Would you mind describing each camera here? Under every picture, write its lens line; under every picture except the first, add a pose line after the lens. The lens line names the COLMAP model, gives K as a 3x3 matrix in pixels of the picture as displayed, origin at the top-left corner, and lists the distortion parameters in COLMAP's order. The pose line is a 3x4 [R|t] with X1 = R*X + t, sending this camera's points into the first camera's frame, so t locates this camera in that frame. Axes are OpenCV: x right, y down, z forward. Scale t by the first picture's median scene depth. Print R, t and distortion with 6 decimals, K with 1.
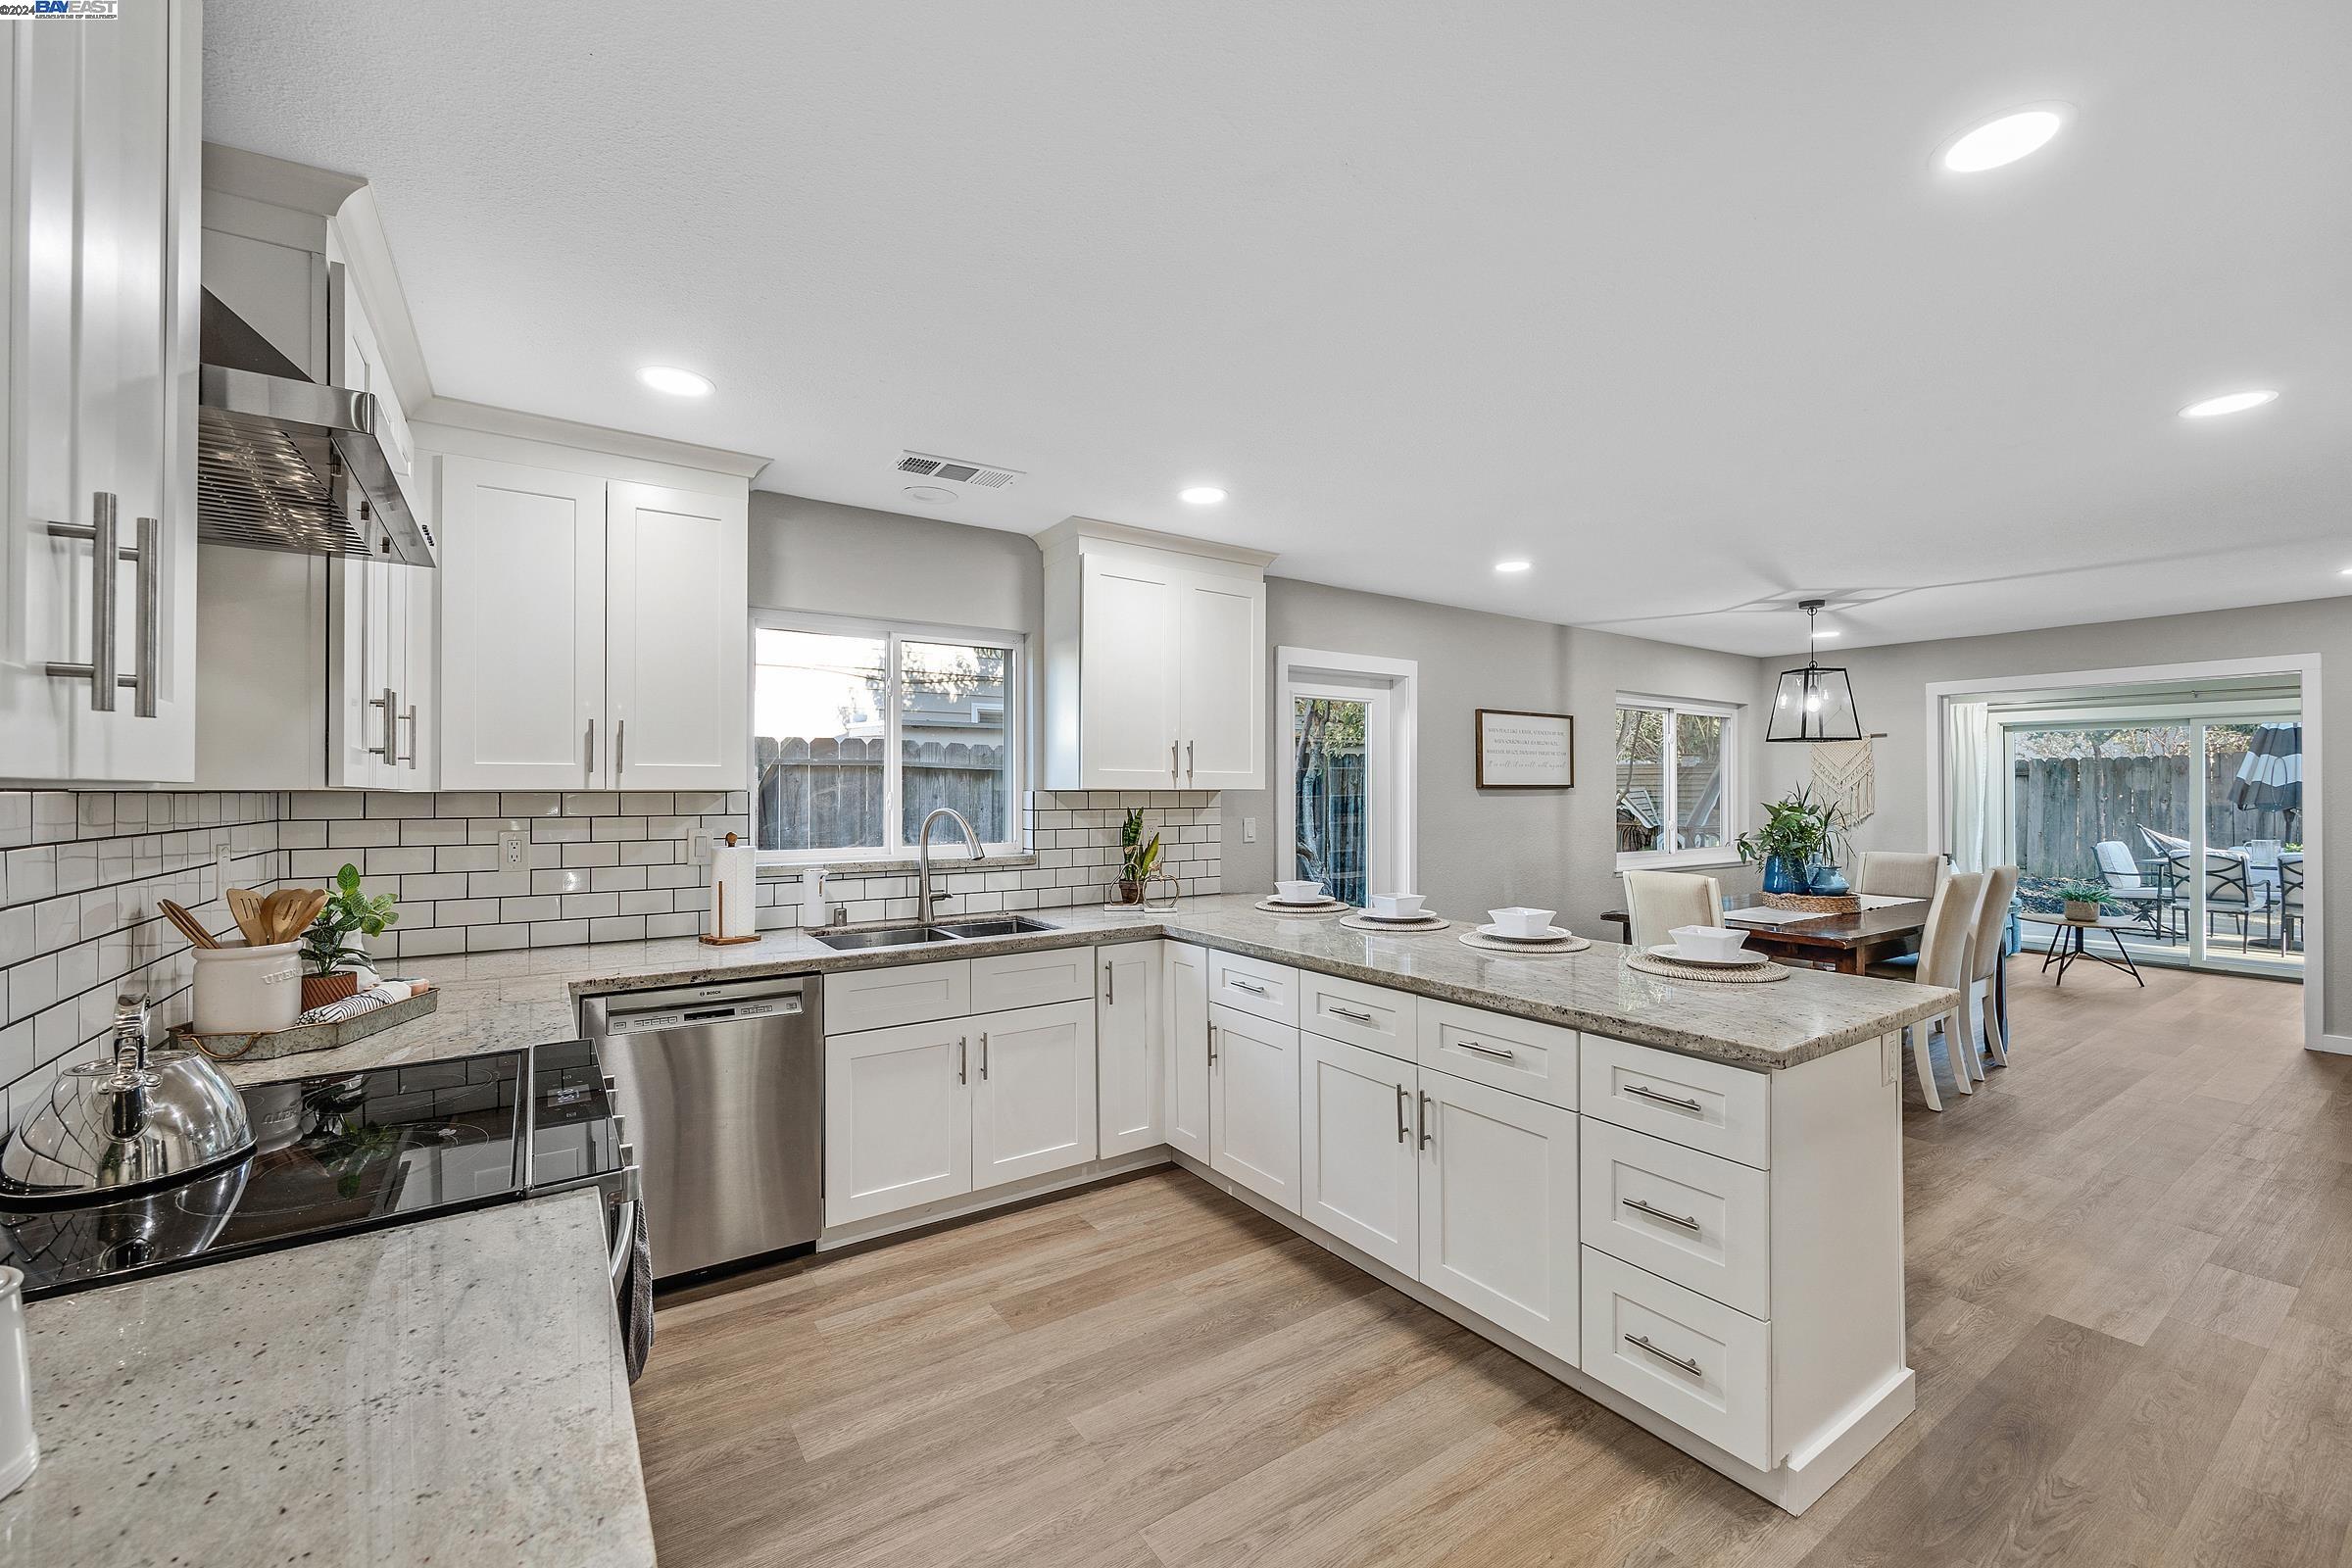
lens RADIAL K [[946.1, 0, 1176.0], [0, 946.1, 784.0], [0, 0, 1]] dist [-0.000913, -0.000121]
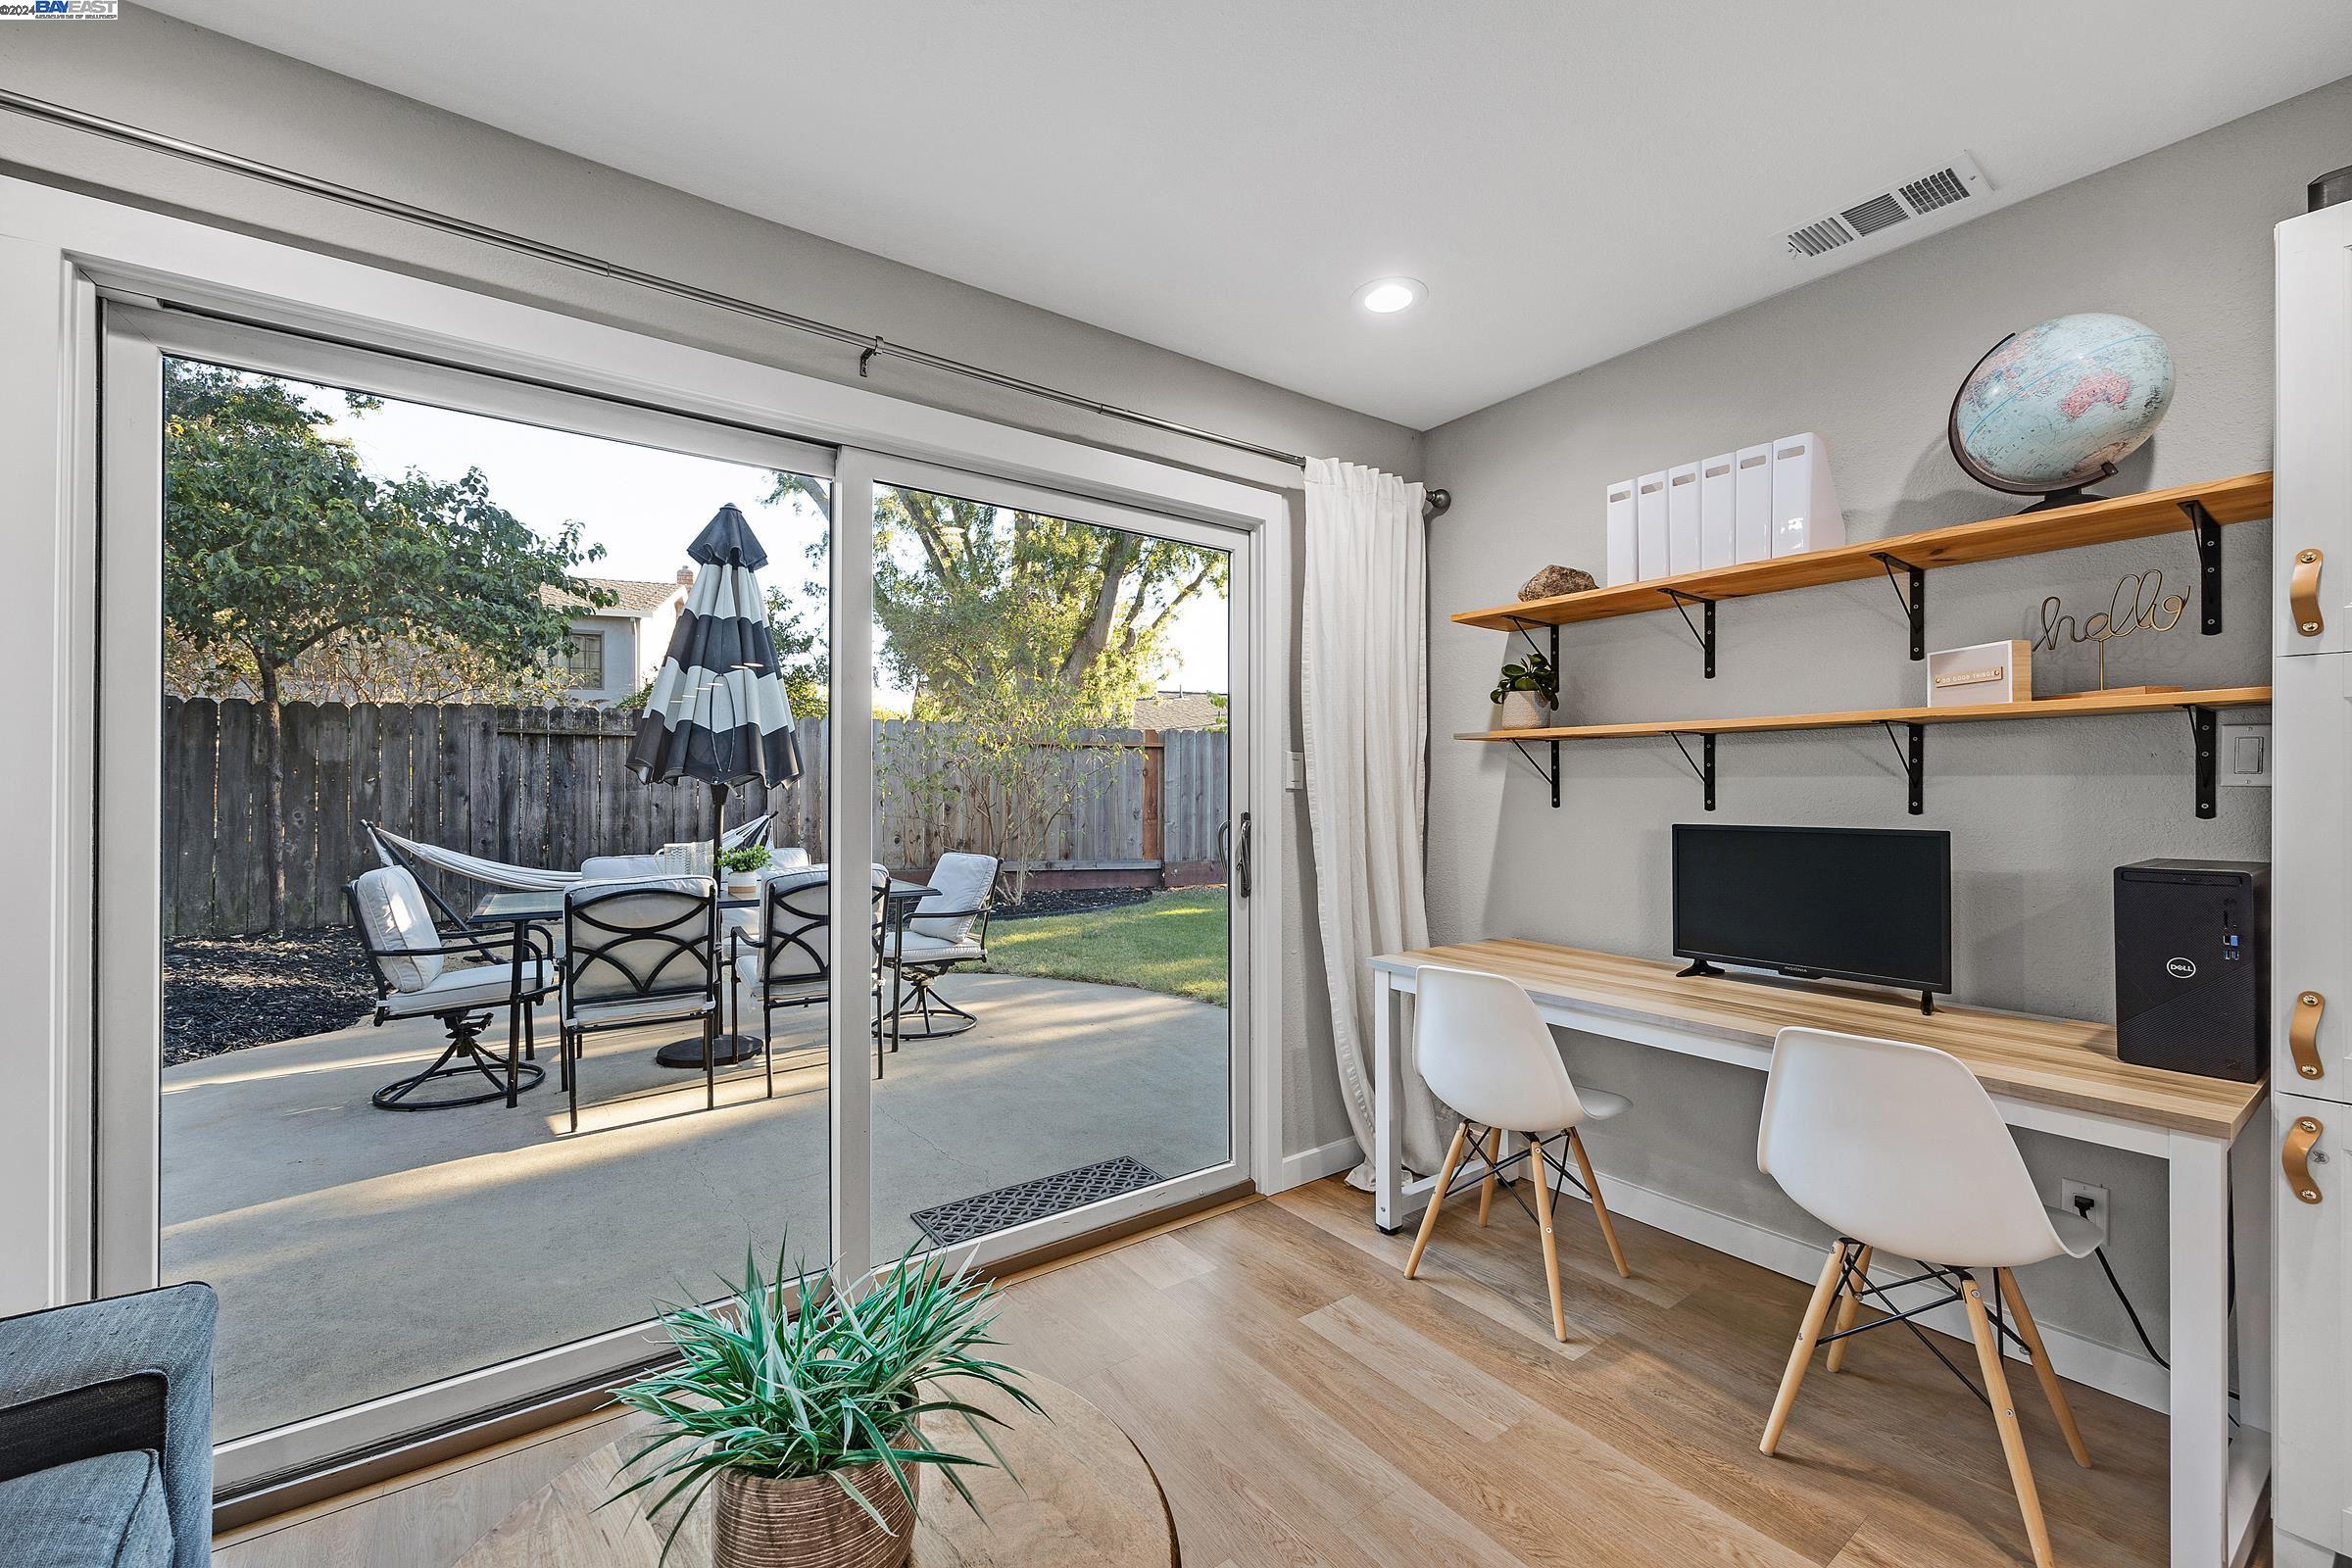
lens RADIAL K [[939.1, 0, 1173.7], [0, 939.1, 786.1], [0, 0, 1]] dist [-0.001622, -0.000028]
pose [[-0.030870, 0.005199, 0.999510, 1.601178], [-0.010793, 0.999926, -0.005535, 0.071571], [-0.999465, -0.010958, -0.030812, 1.854292]]
